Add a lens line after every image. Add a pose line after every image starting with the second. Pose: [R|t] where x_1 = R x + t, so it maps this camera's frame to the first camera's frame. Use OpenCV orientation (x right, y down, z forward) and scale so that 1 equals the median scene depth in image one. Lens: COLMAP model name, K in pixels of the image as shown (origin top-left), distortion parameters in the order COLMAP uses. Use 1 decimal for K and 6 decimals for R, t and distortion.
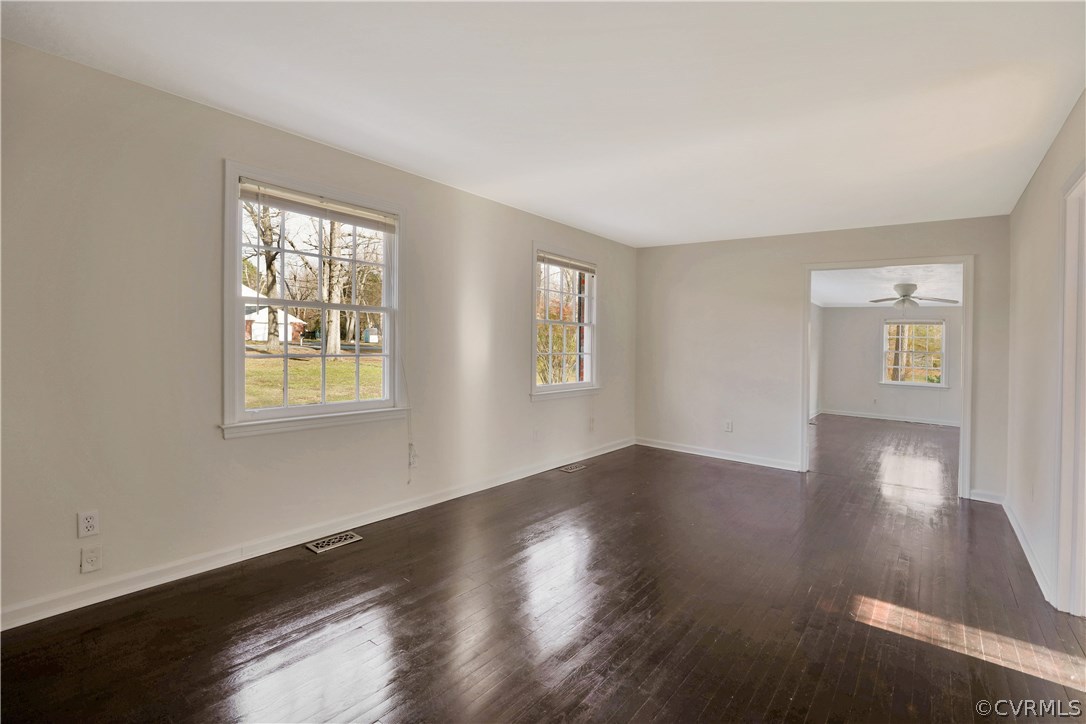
lens RADIAL K [[489.5, 0, 540.3], [0, 489.5, 348.0], [0, 0, 1]] dist [-0.043991, 0.012061]
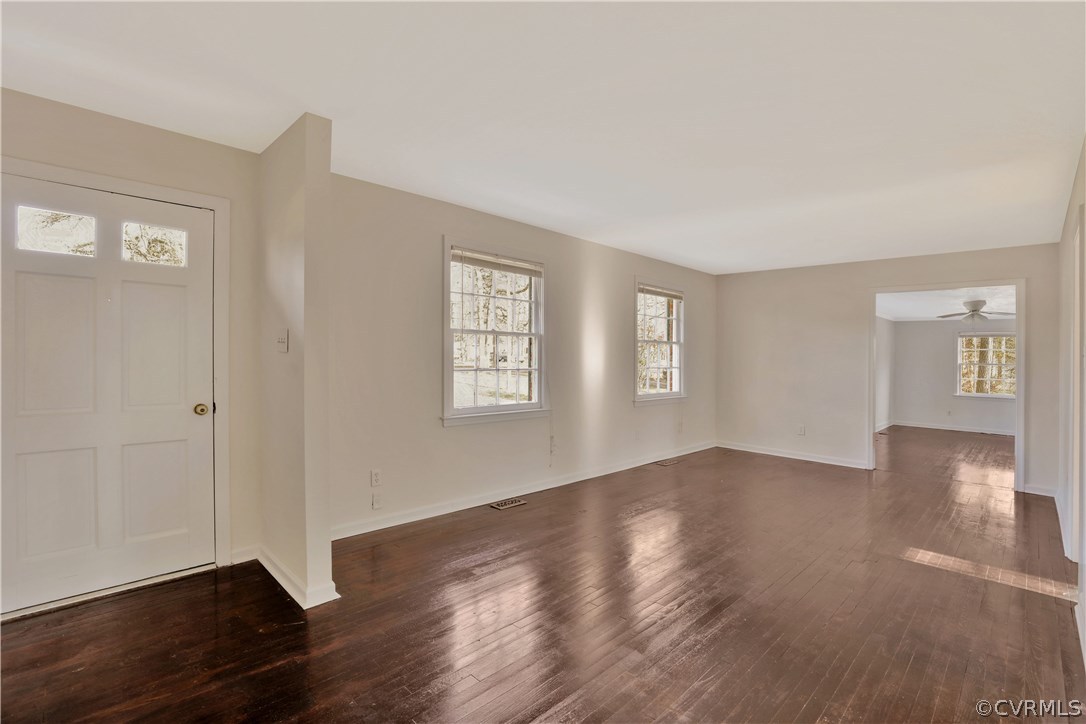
lens RADIAL K [[497.9, 0, 544.0], [0, 497.9, 362.5], [0, 0, 1]] dist [-0.041044, 0.012773]
pose [[0.994552, -0.008591, -0.103882, -0.111326], [0.008163, 0.999956, -0.004548, 0.002516], [0.103917, 0.003675, 0.994579, -0.258894]]
